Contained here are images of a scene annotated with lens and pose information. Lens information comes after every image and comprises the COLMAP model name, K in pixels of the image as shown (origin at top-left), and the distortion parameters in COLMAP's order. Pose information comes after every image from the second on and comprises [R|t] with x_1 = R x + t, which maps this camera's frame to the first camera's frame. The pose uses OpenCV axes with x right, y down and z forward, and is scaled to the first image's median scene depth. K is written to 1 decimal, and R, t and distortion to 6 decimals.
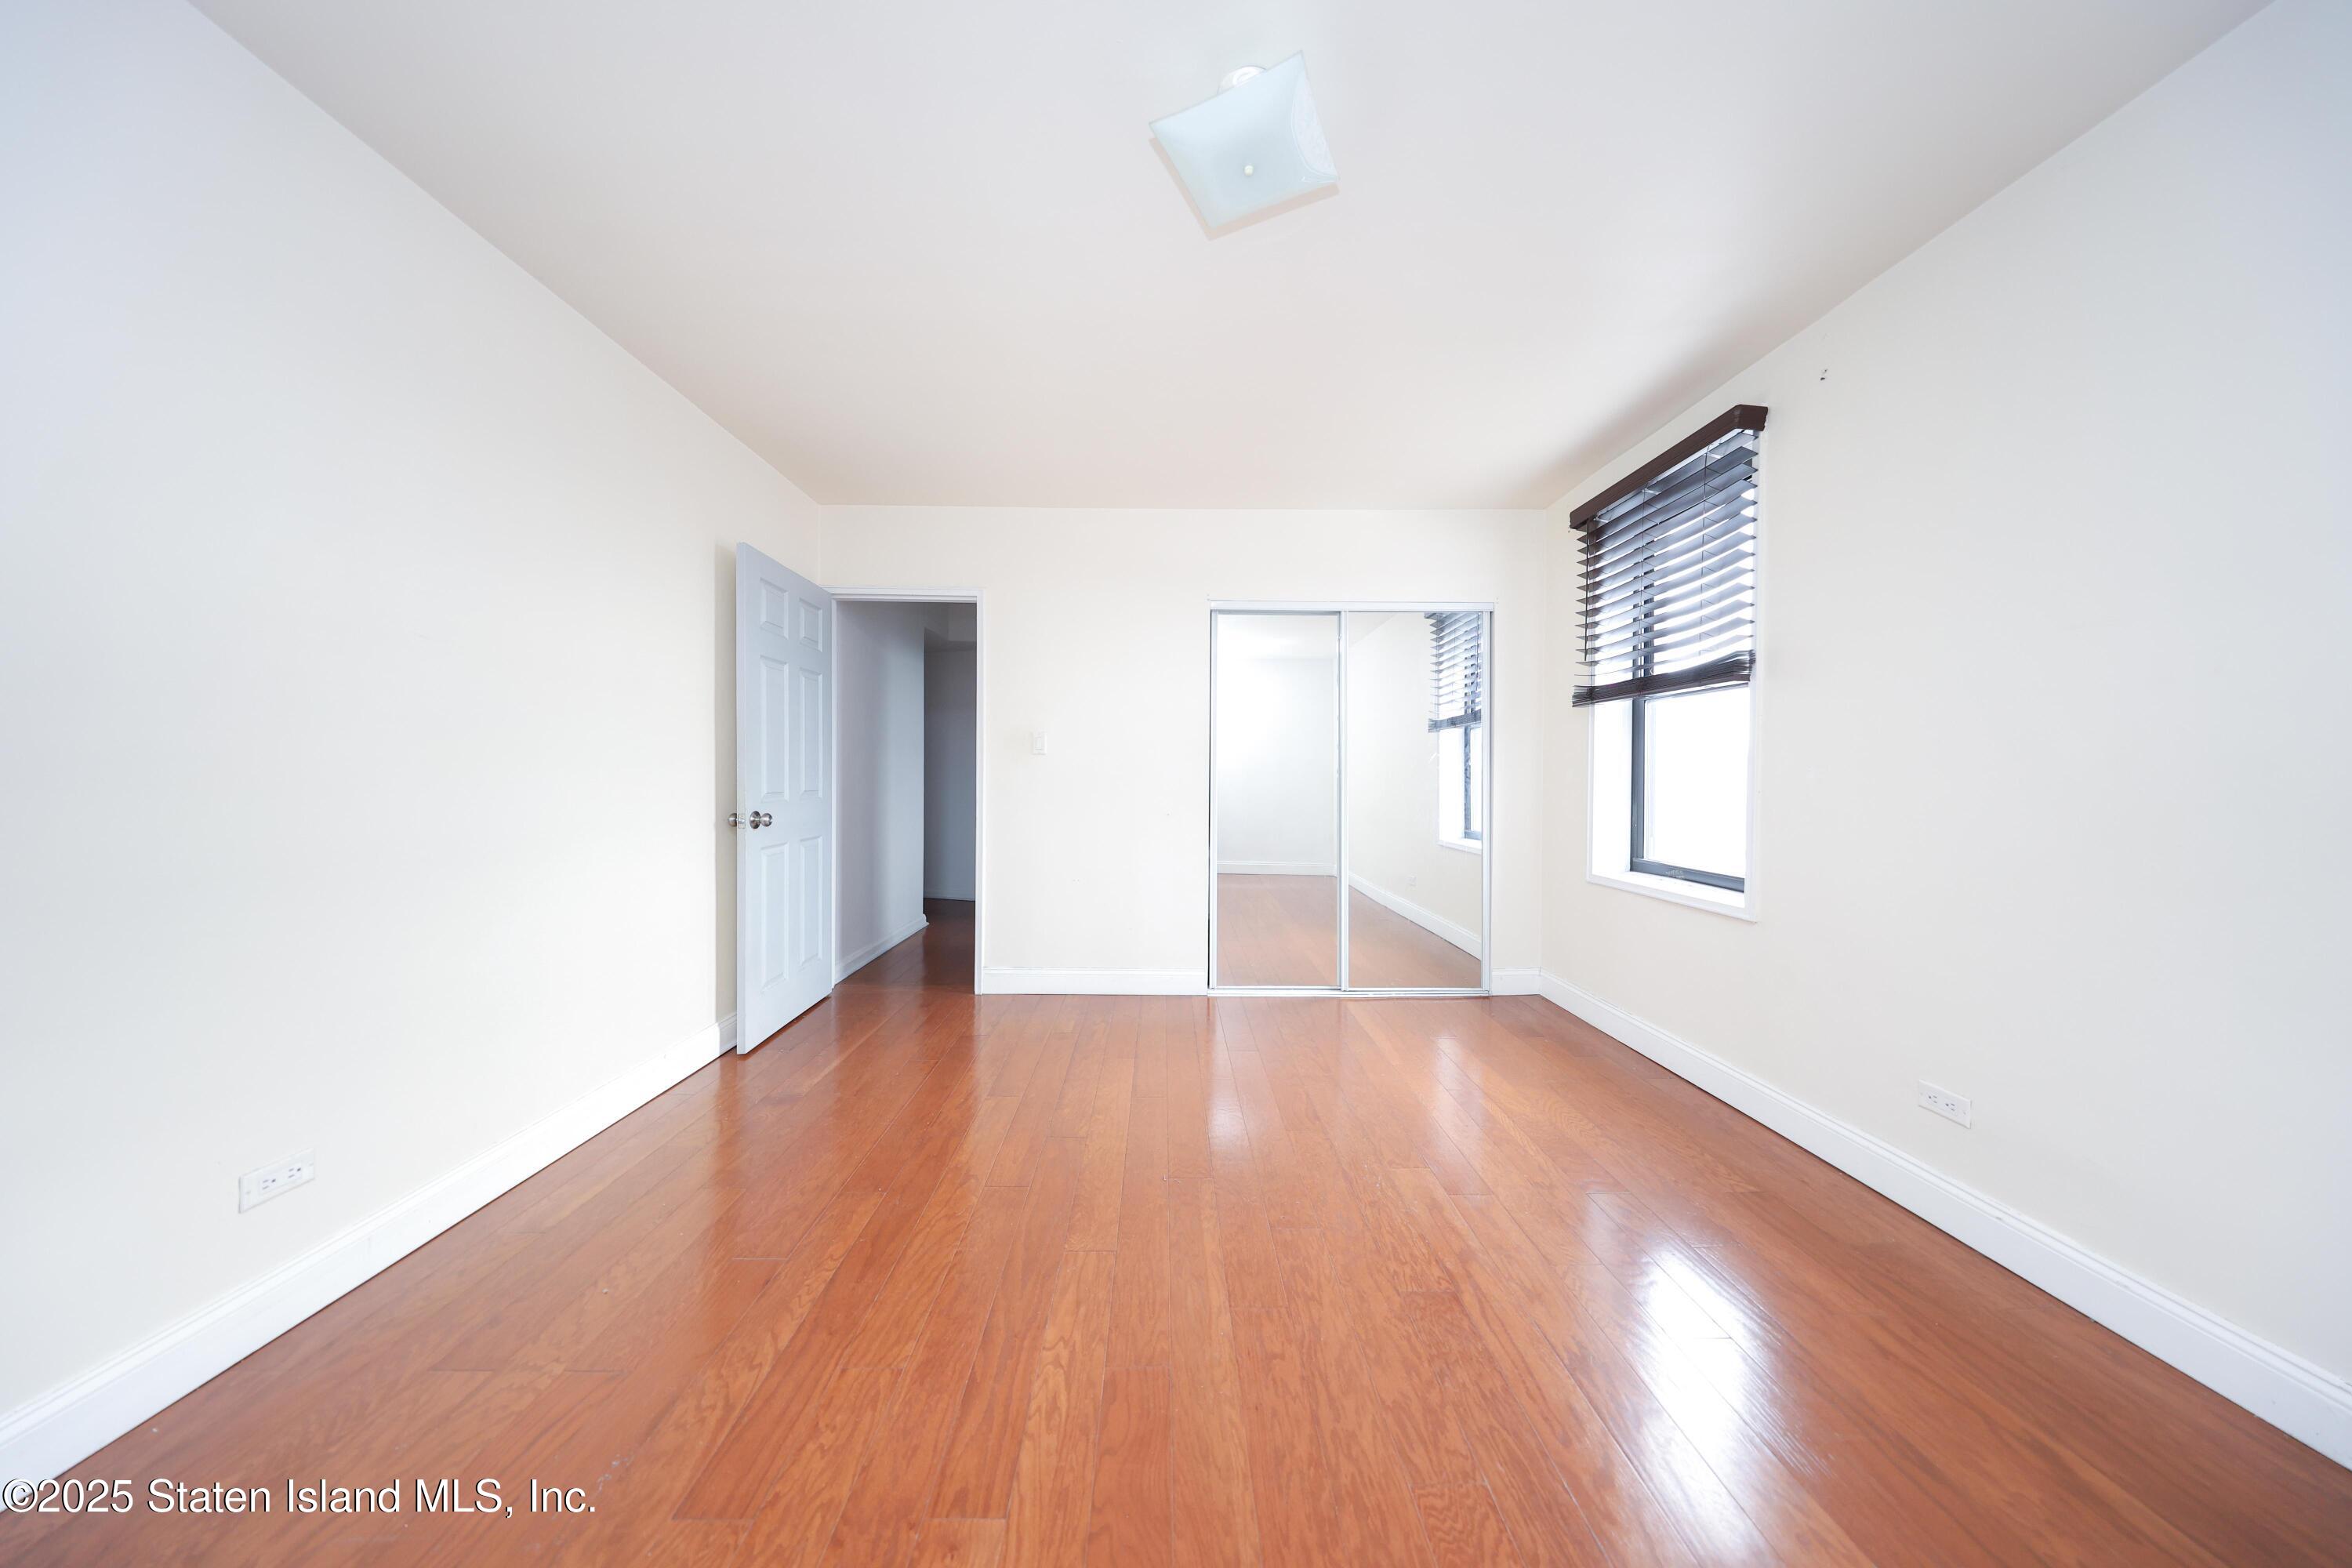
lens RADIAL K [[679.5, 0, 1170.5], [0, 679.5, 777.2], [0, 0, 1]] dist [-0.002550, -0.000207]
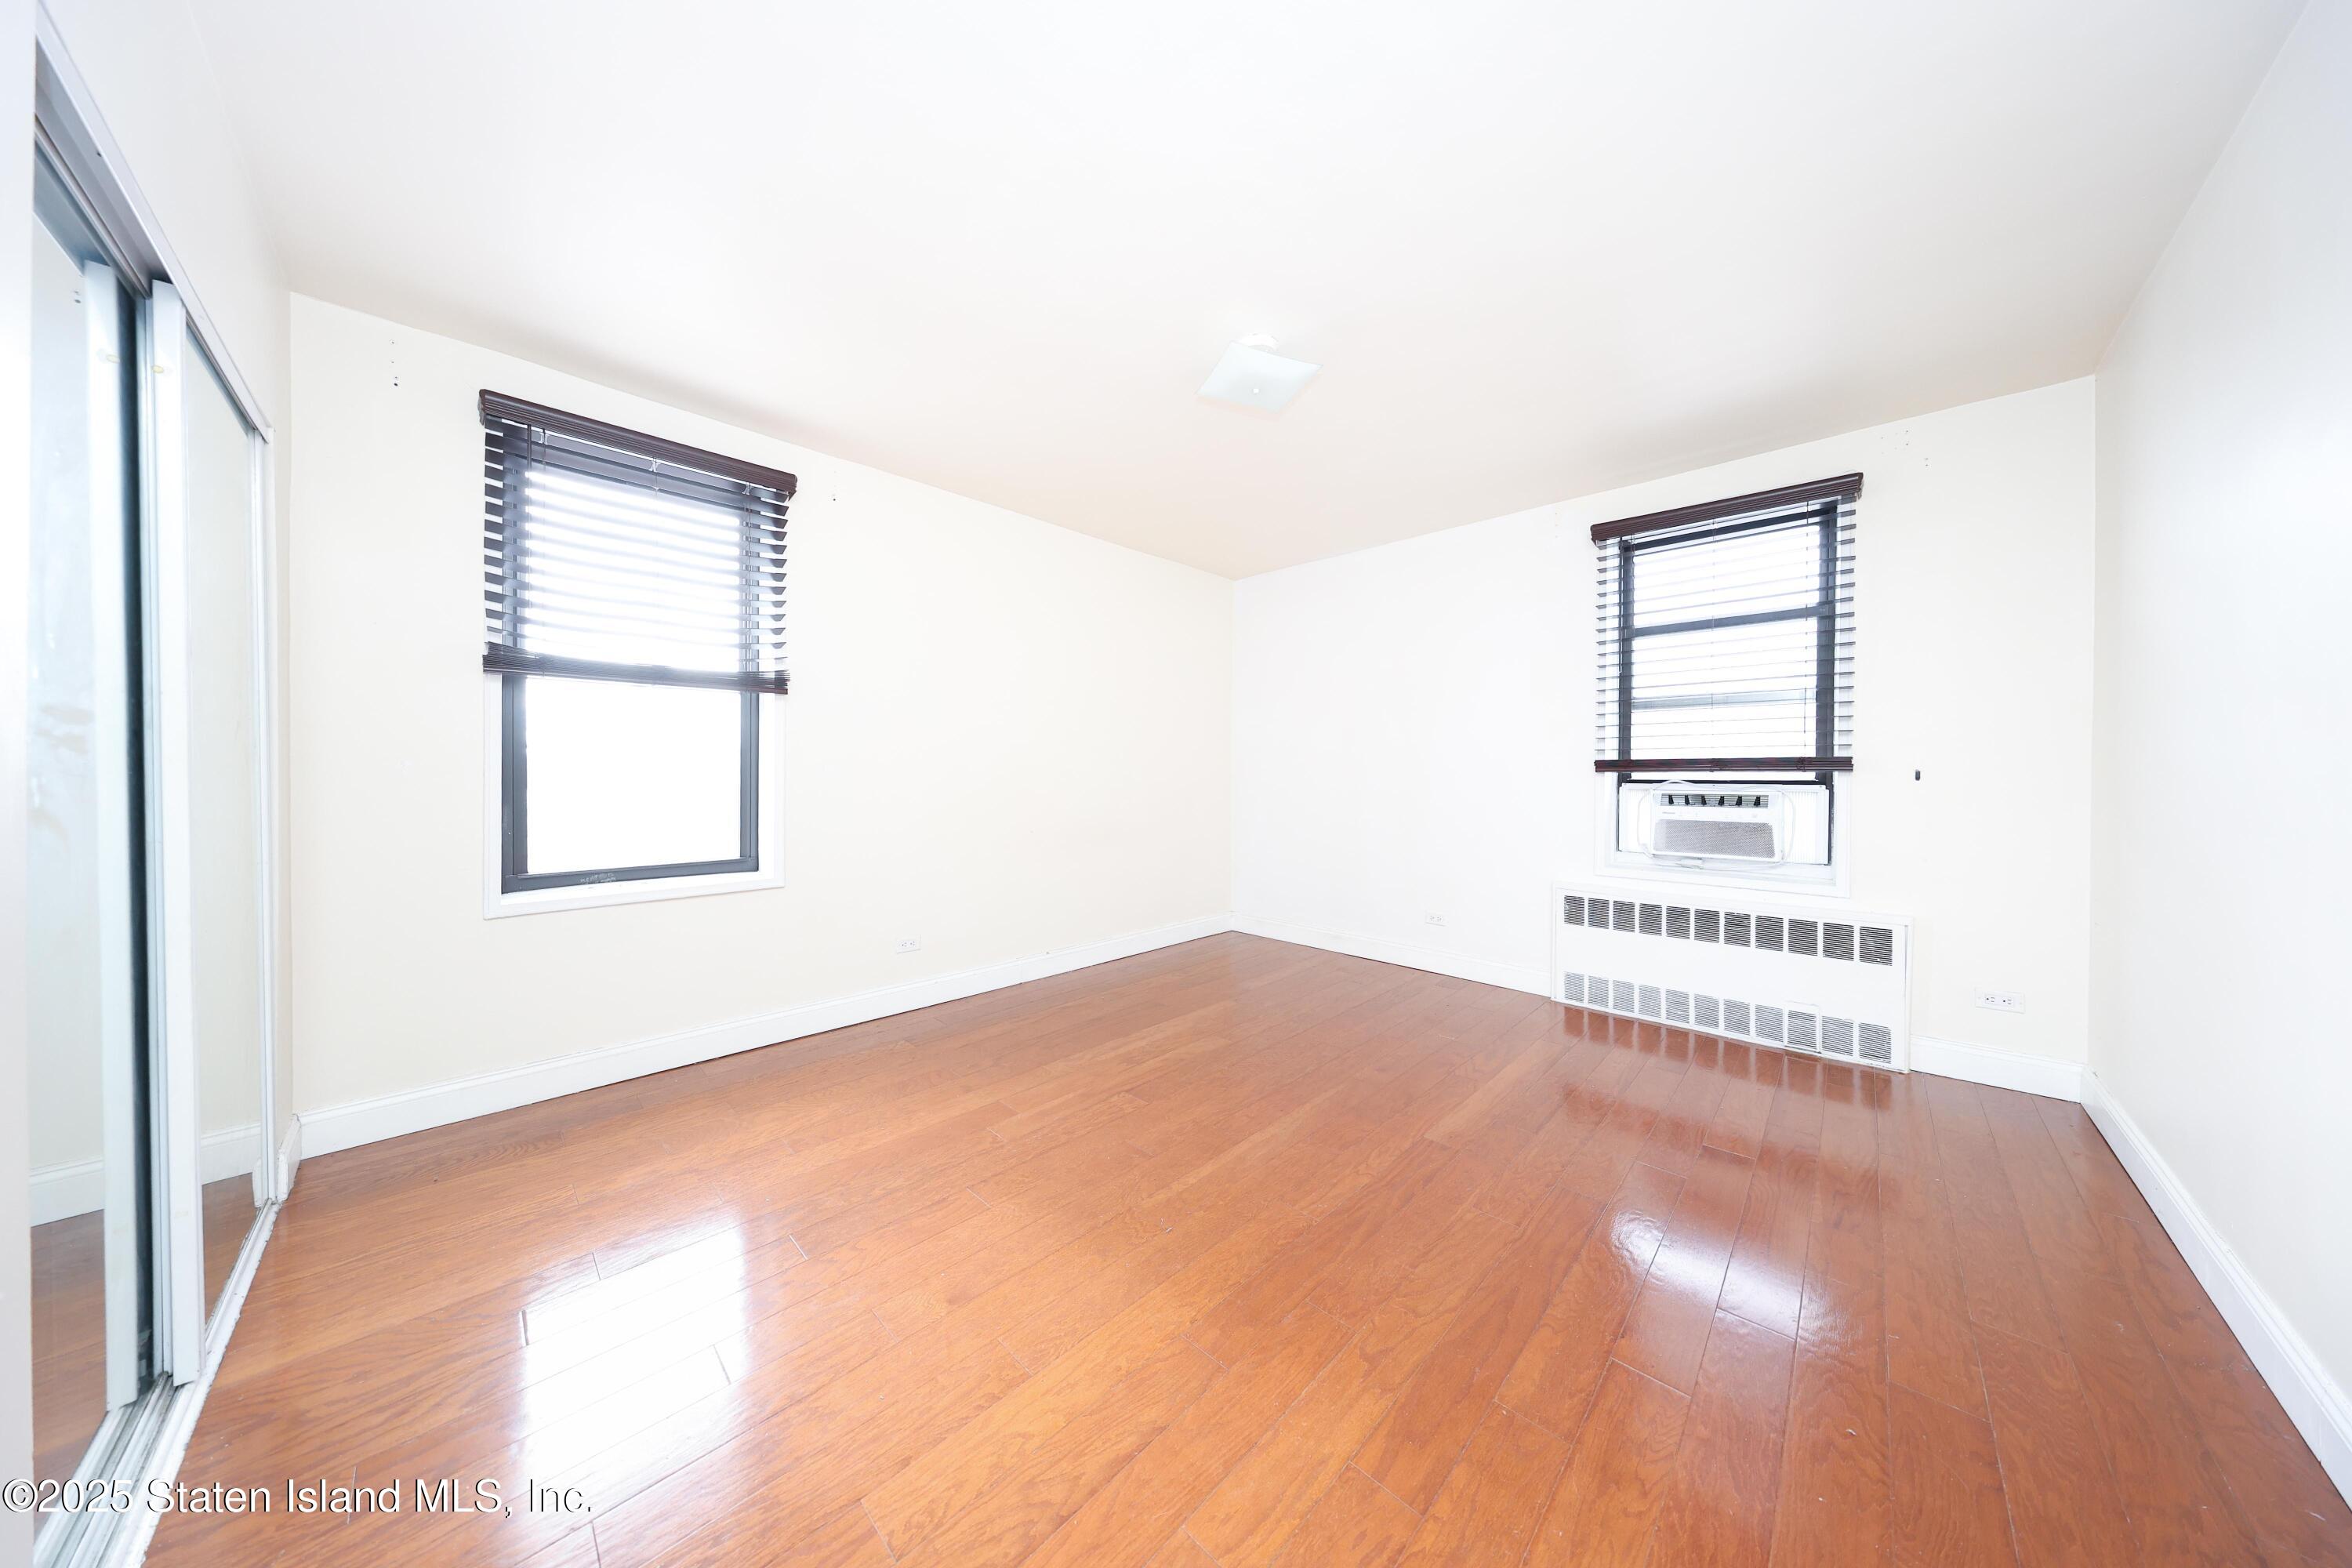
lens RADIAL K [[679.5, 0, 1171.4], [0, 679.5, 777.6], [0, 0, 1]] dist [-0.002550, -0.000207]
pose [[-0.693186, -0.014674, 0.720610, -0.707645], [-0.003809, 0.999853, 0.016696, -0.012763], [-0.720749, 0.008829, -0.693140, 1.779781]]
